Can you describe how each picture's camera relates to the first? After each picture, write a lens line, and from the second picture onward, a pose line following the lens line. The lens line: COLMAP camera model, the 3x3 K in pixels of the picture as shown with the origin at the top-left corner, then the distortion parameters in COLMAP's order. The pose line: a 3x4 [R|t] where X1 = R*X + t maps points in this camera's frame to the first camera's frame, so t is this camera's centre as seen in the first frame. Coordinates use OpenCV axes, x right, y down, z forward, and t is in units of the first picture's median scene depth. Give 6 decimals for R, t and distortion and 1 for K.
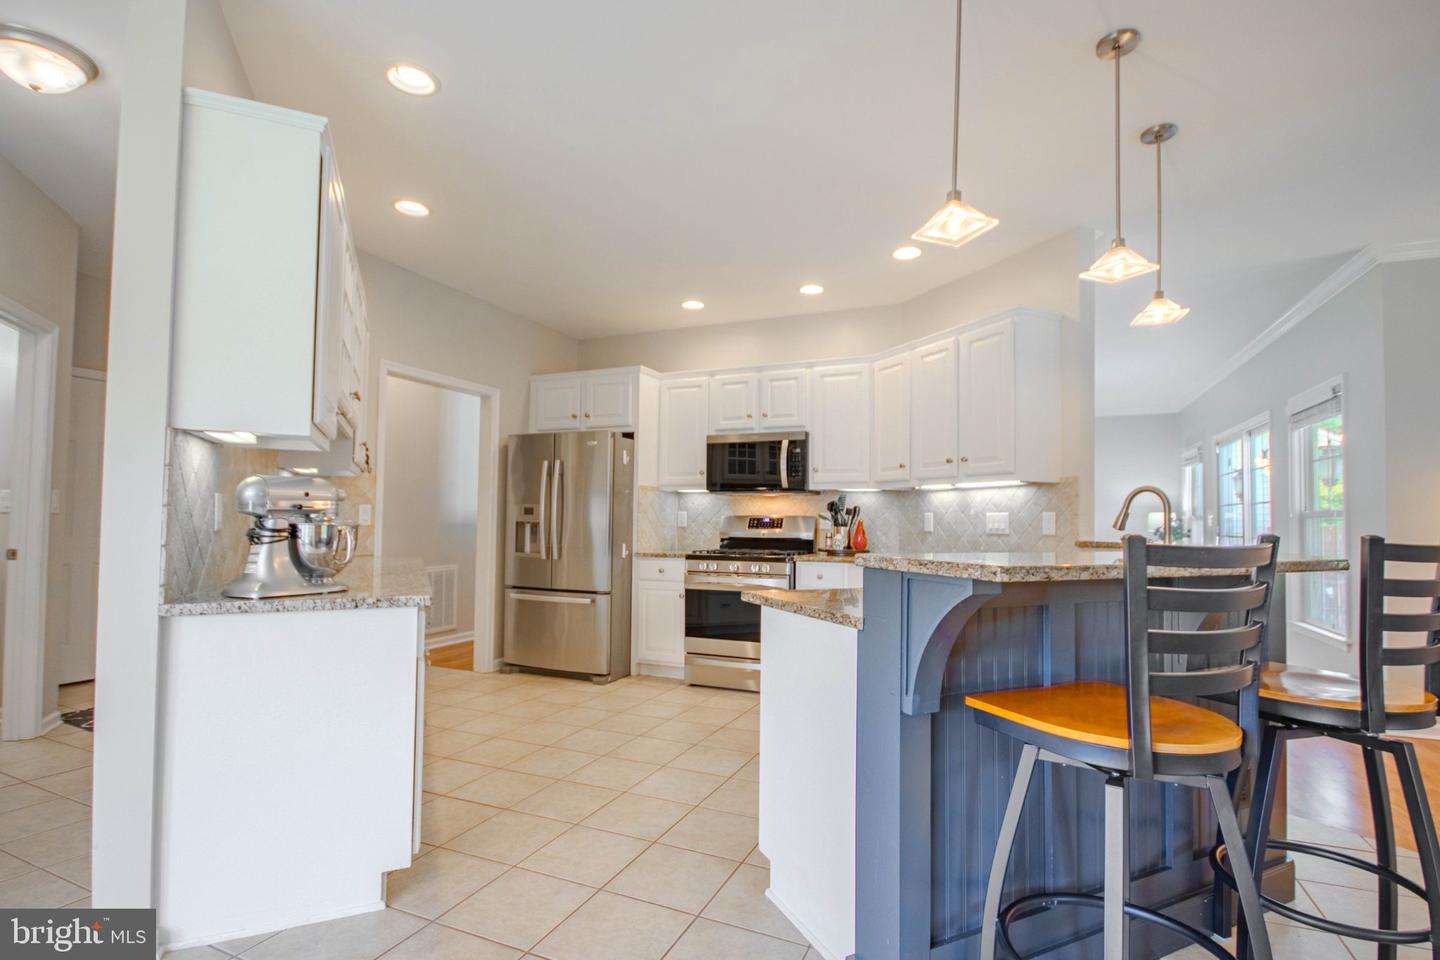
lens RADIAL K [[682.3, 0, 725.3], [0, 682.3, 487.1], [0, 0, 1]] dist [0.013366, -0.011958]
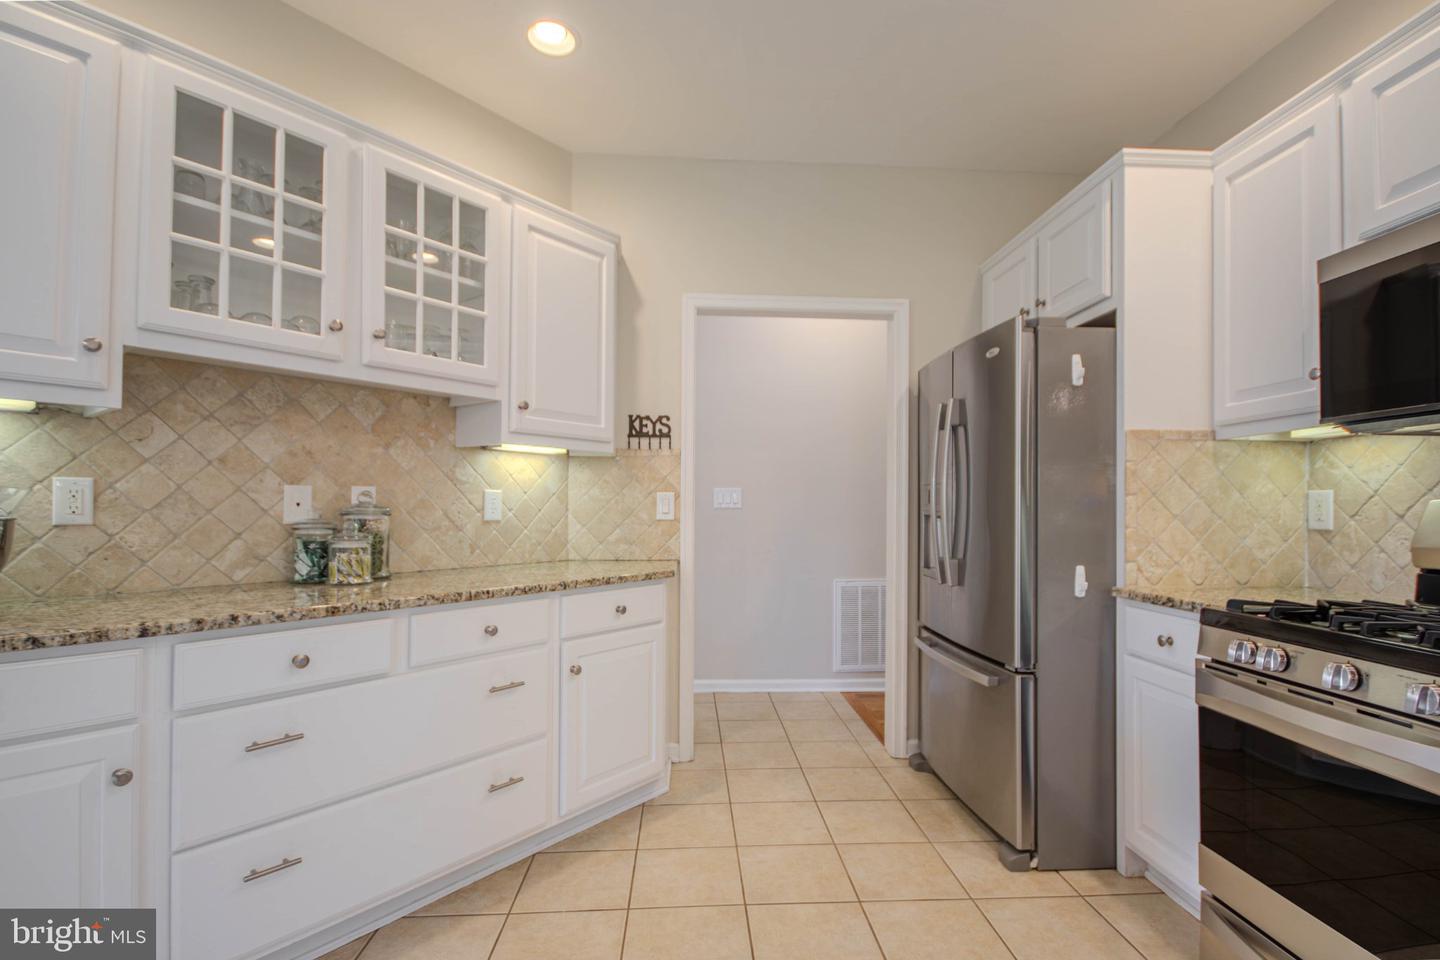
lens RADIAL K [[682.3, 0, 717.7], [0, 682.3, 491.3], [0, 0, 1]] dist [0.013366, -0.011958]
pose [[0.448354, -0.028787, -0.893392, 0.141477], [0.043934, 0.998983, -0.010141, 0.028795], [0.892776, -0.034703, 0.449163, 0.586576]]
